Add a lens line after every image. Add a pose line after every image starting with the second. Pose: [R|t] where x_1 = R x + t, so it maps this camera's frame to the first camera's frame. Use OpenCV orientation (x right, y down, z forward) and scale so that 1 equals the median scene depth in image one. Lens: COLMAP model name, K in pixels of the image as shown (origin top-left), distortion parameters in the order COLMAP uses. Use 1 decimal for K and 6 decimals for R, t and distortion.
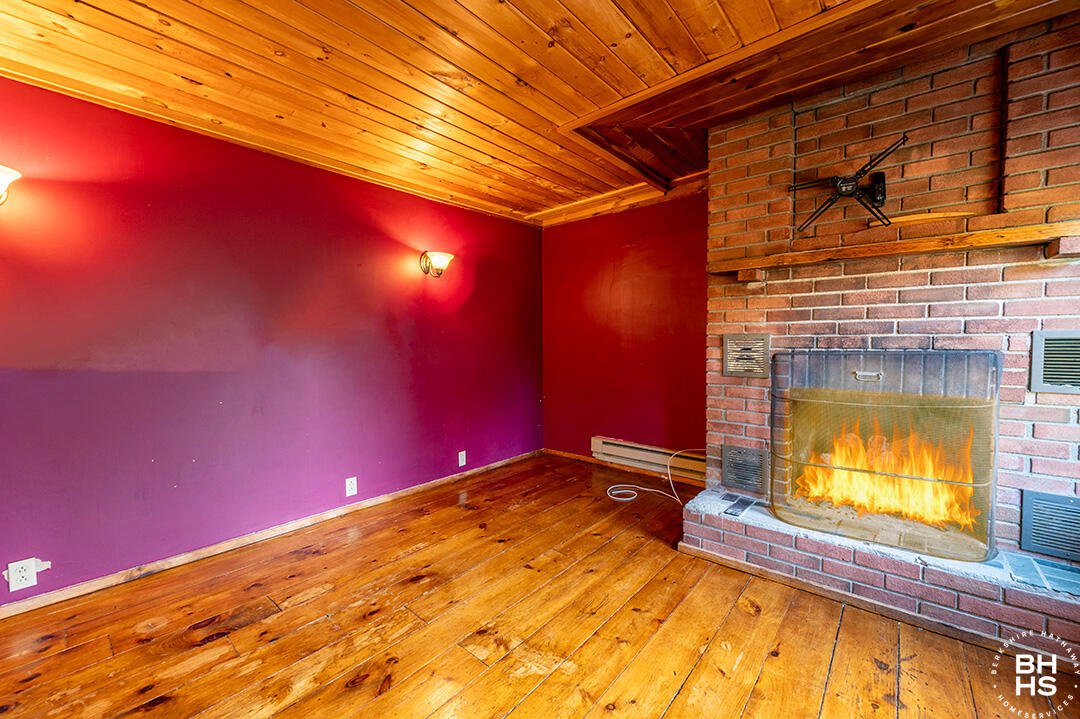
lens RADIAL K [[430.1, 0, 578.7], [0, 430.1, 362.1], [0, 0, 1]] dist [-0.002712, -0.000288]
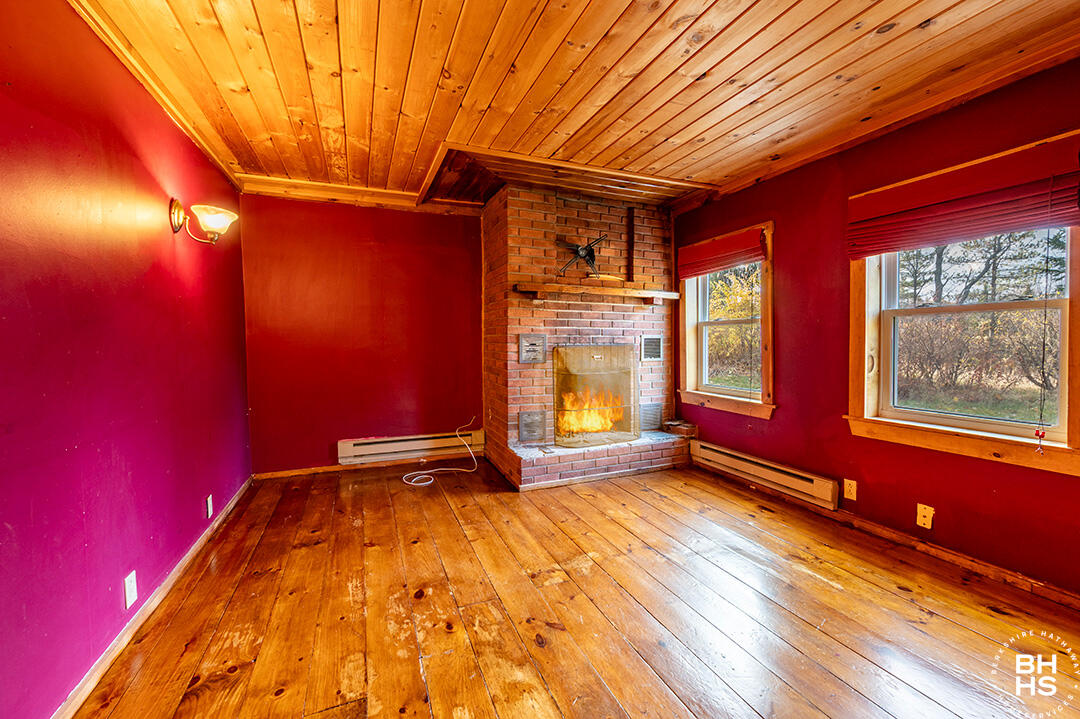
lens RADIAL K [[430.1, 0, 543.1], [0, 430.1, 364.4], [0, 0, 1]] dist [-0.002712, -0.000288]
pose [[0.464199, -0.046692, 0.884499, -0.930743], [0.040364, 0.998687, 0.031536, -0.006995], [-0.884811, 0.021063, 0.465475, 0.290678]]
